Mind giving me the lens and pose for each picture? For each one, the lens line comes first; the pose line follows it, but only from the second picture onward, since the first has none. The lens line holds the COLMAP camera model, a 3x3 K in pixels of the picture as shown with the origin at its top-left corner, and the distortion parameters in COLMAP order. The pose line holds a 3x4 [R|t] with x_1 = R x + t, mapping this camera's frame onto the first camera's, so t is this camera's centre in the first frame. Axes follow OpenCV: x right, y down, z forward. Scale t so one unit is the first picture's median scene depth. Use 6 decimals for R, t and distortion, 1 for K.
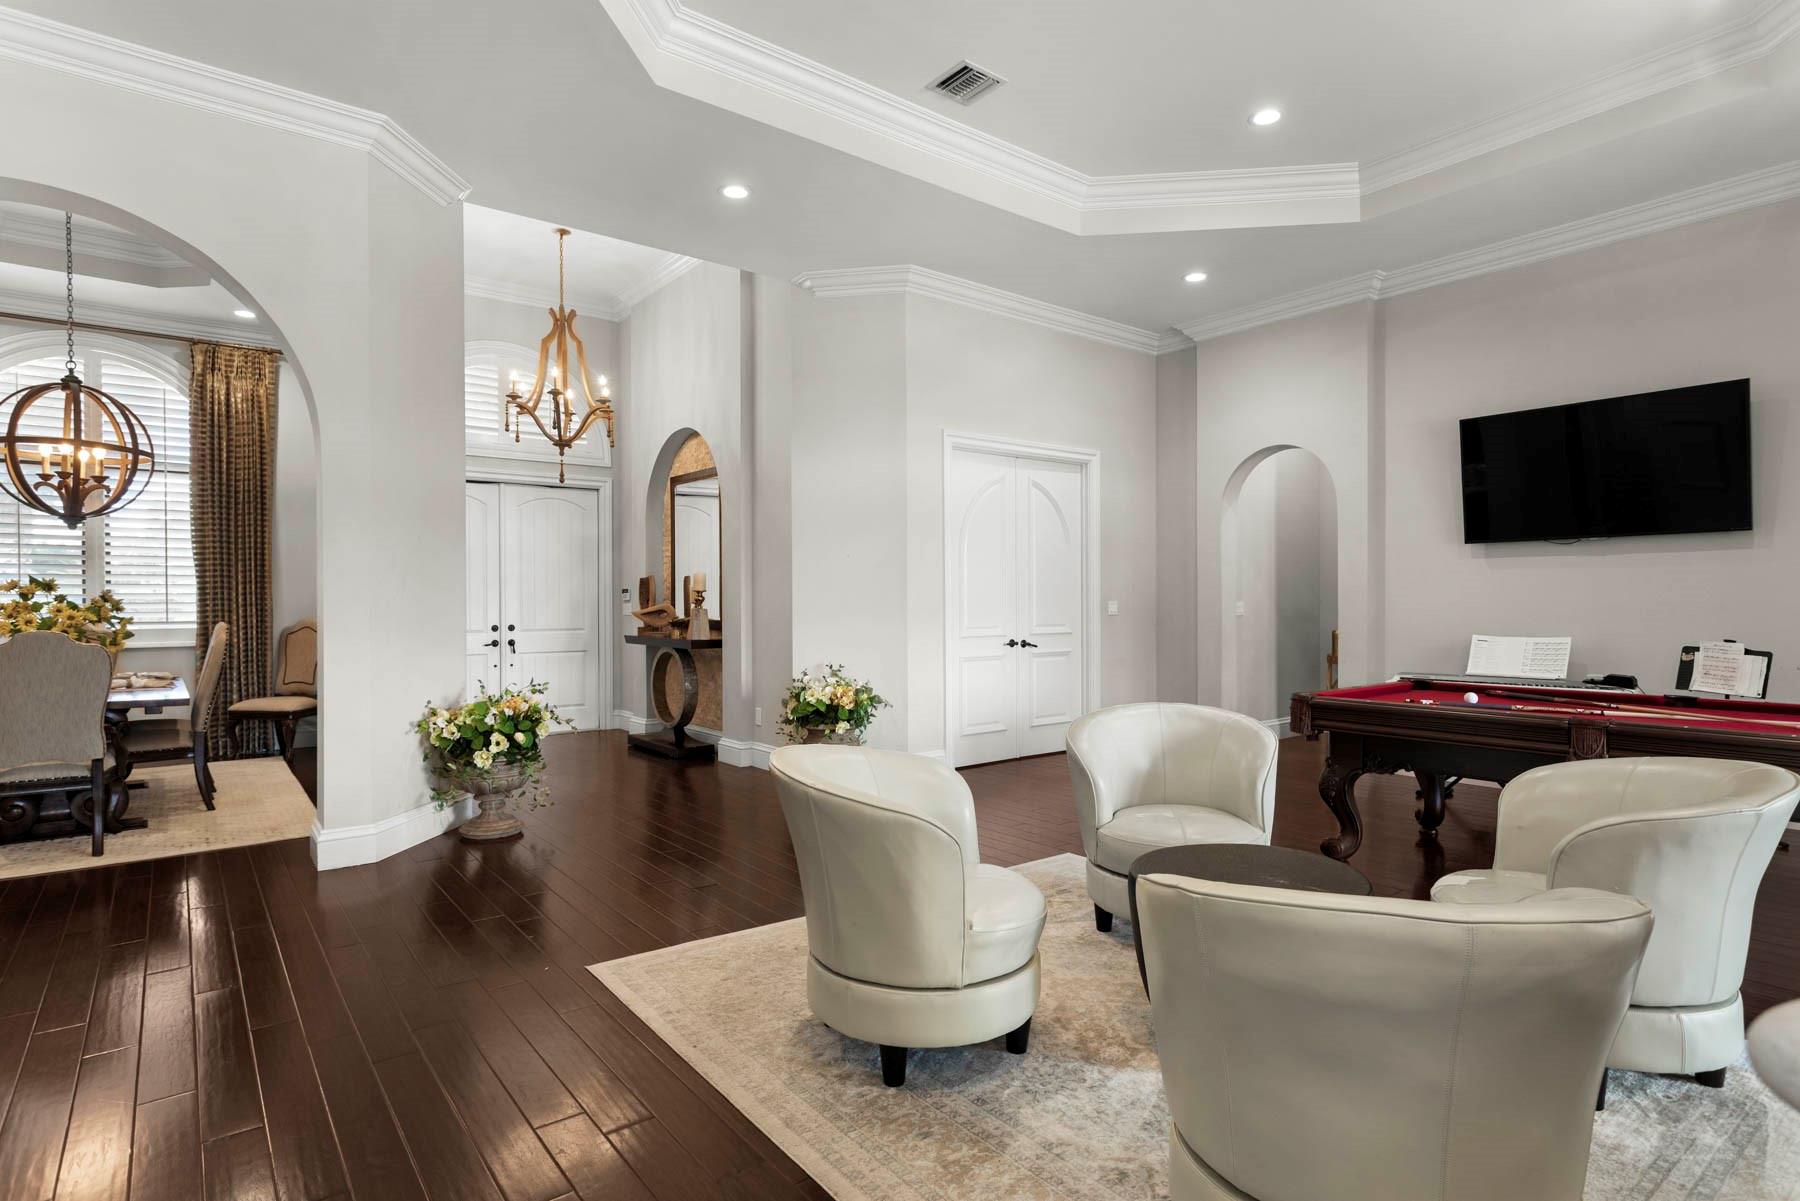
lens RADIAL K [[932.4, 0, 900.2], [0, 932.4, 606.0], [0, 0, 1]] dist [0.002436, -0.000998]
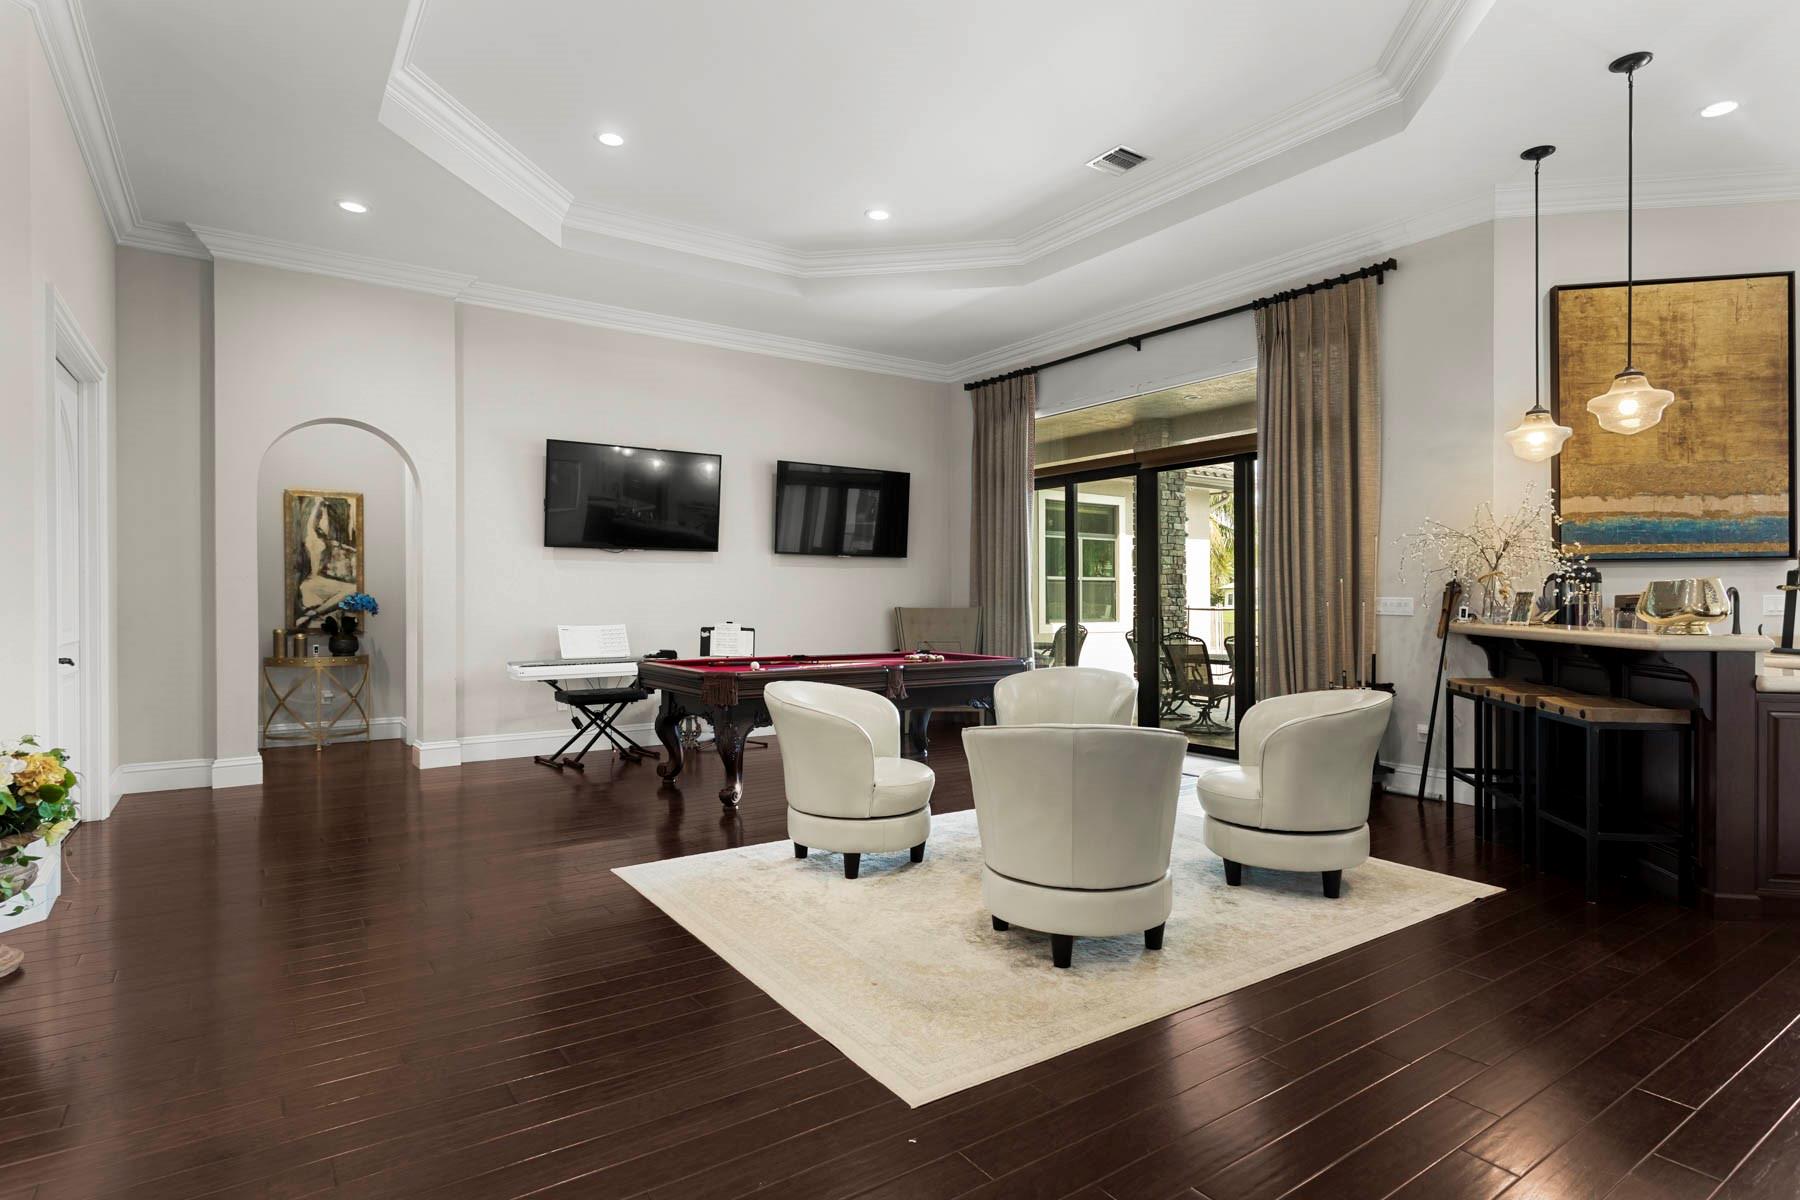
lens RADIAL K [[932.4, 0, 896.9], [0, 932.4, 601.7], [0, 0, 1]] dist [0.002436, -0.000998]
pose [[0.053677, 0.002144, 0.998556, -0.449979], [0.002305, 0.999995, -0.002271, 0.004284], [-0.998556, 0.002424, 0.053672, 0.426265]]
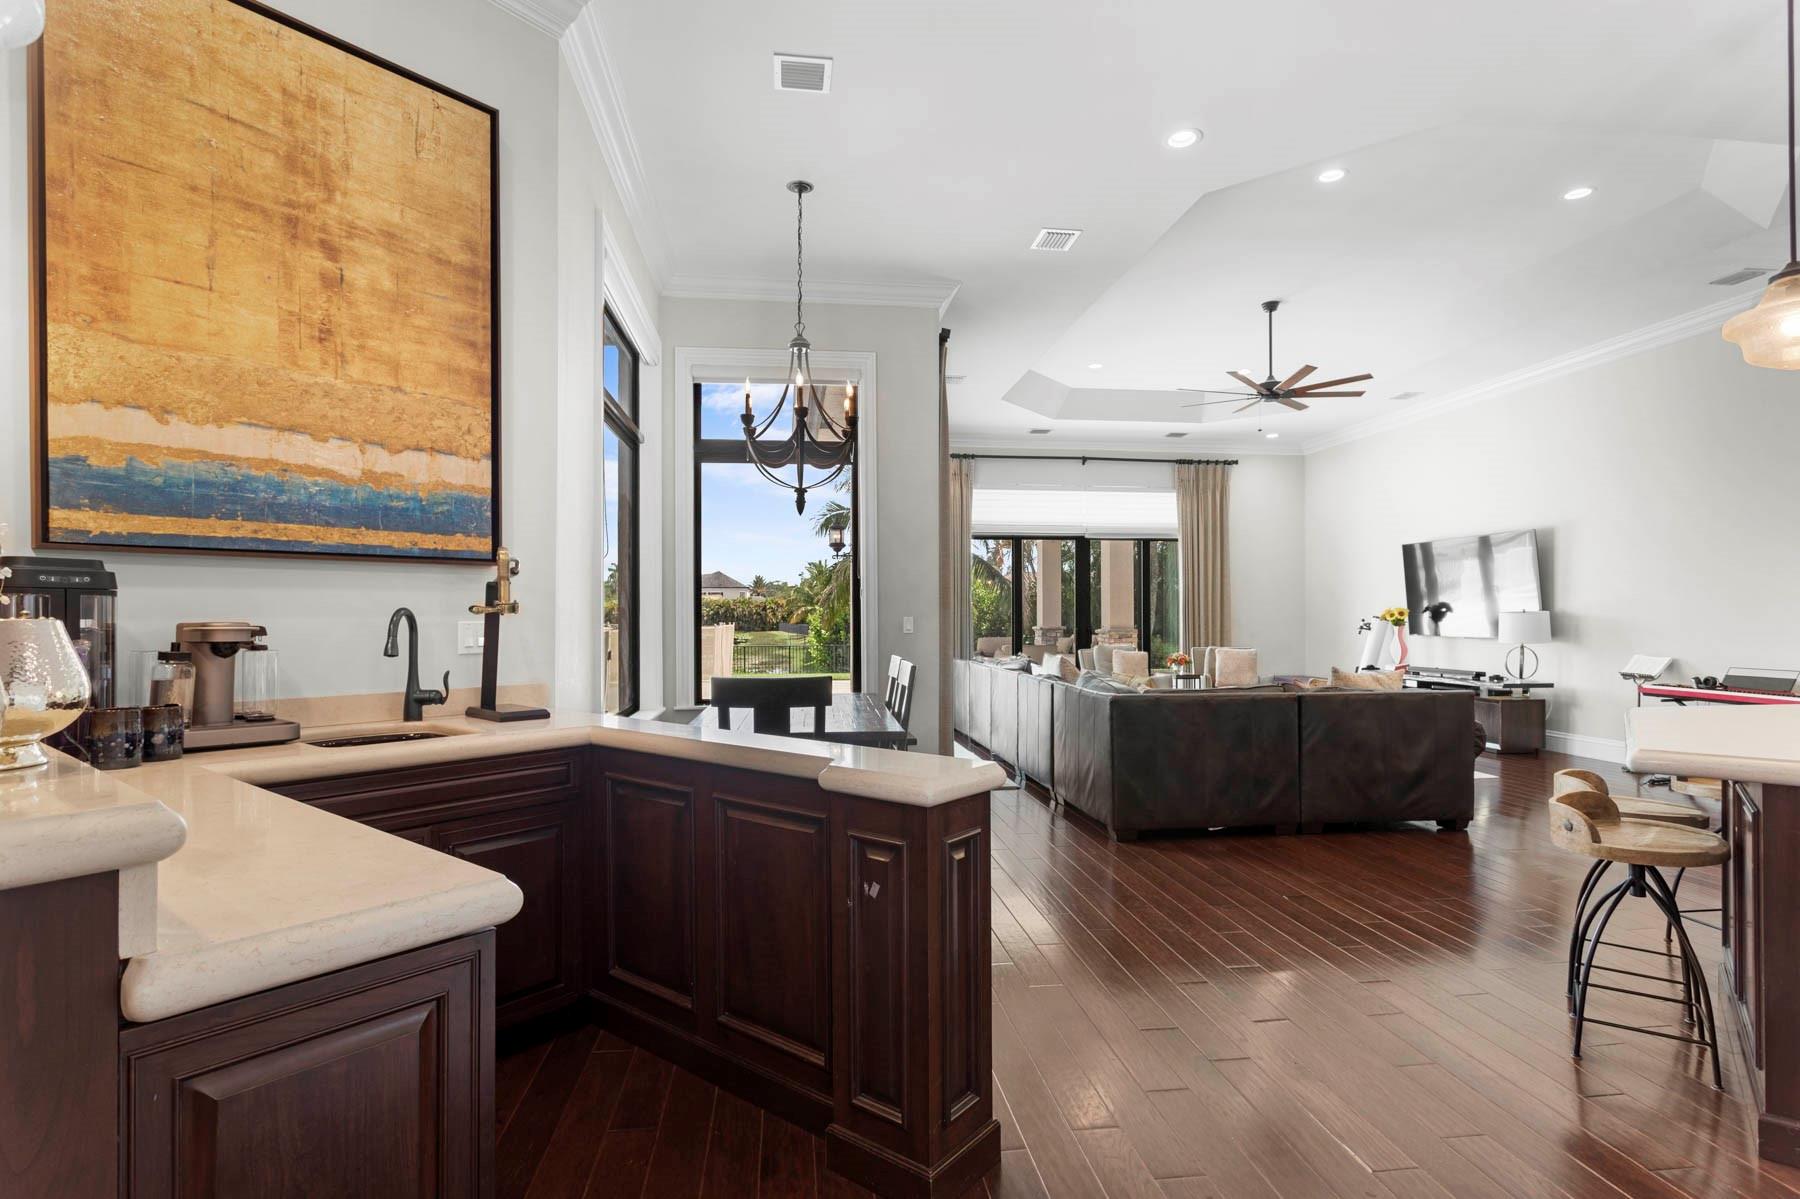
lens RADIAL K [[893.3, 0, 898.5], [0, 893.3, 603.9], [0, 0, 1]] dist [-0.006189, 0.005815]
pose [[-0.859498, 0.013303, 0.510967, -0.093975], [0.008255, 0.999892, -0.012146, -0.002282], [-0.511073, -0.006221, -0.859515, 0.058650]]
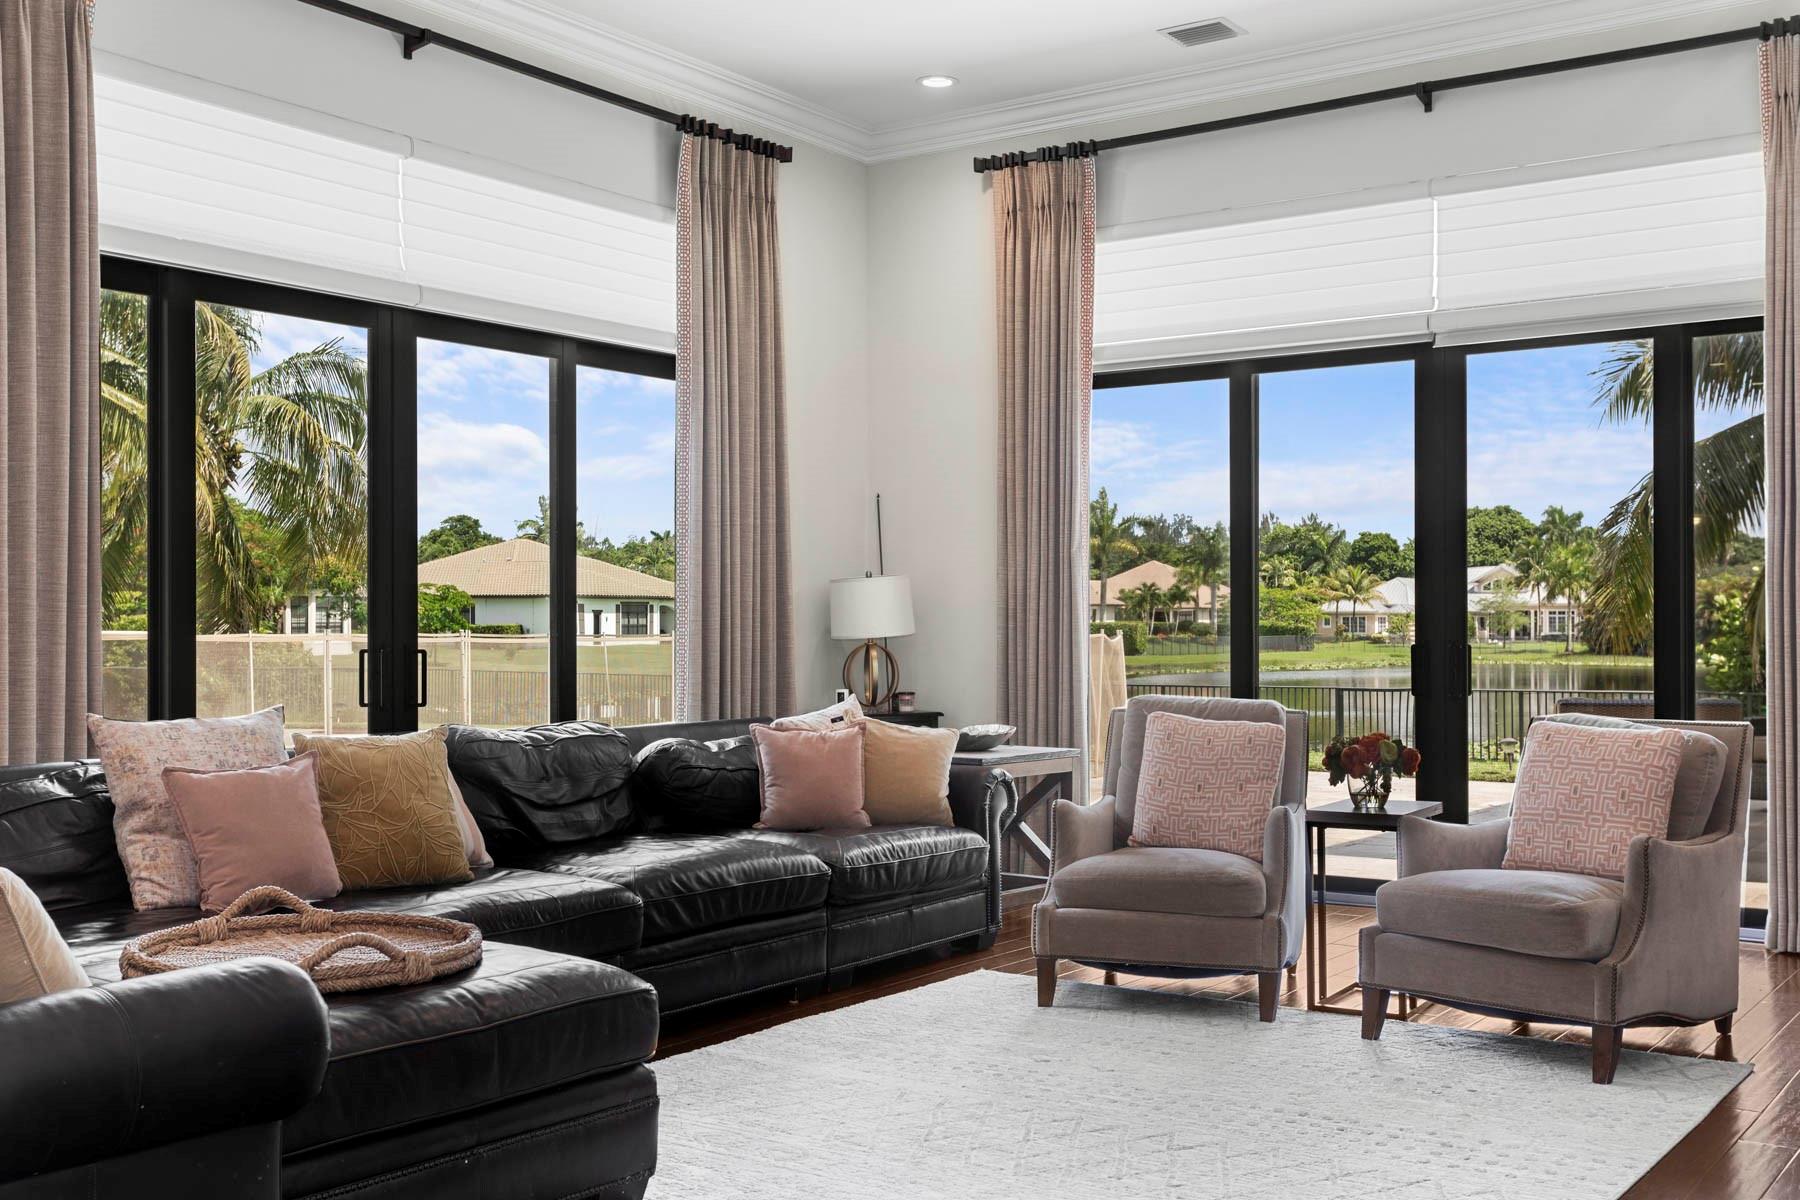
lens RADIAL K [[1850.0, 0, 897.0], [0, 1850.0, 611.0], [0, 0, 1]] dist [0.002271, 0.000000]
pose [[-0.289156, 0.014571, 0.957171, -0.449276], [0.007173, 0.999889, -0.013055, 0.017395], [-0.957255, 0.003091, -0.289228, -0.919554]]
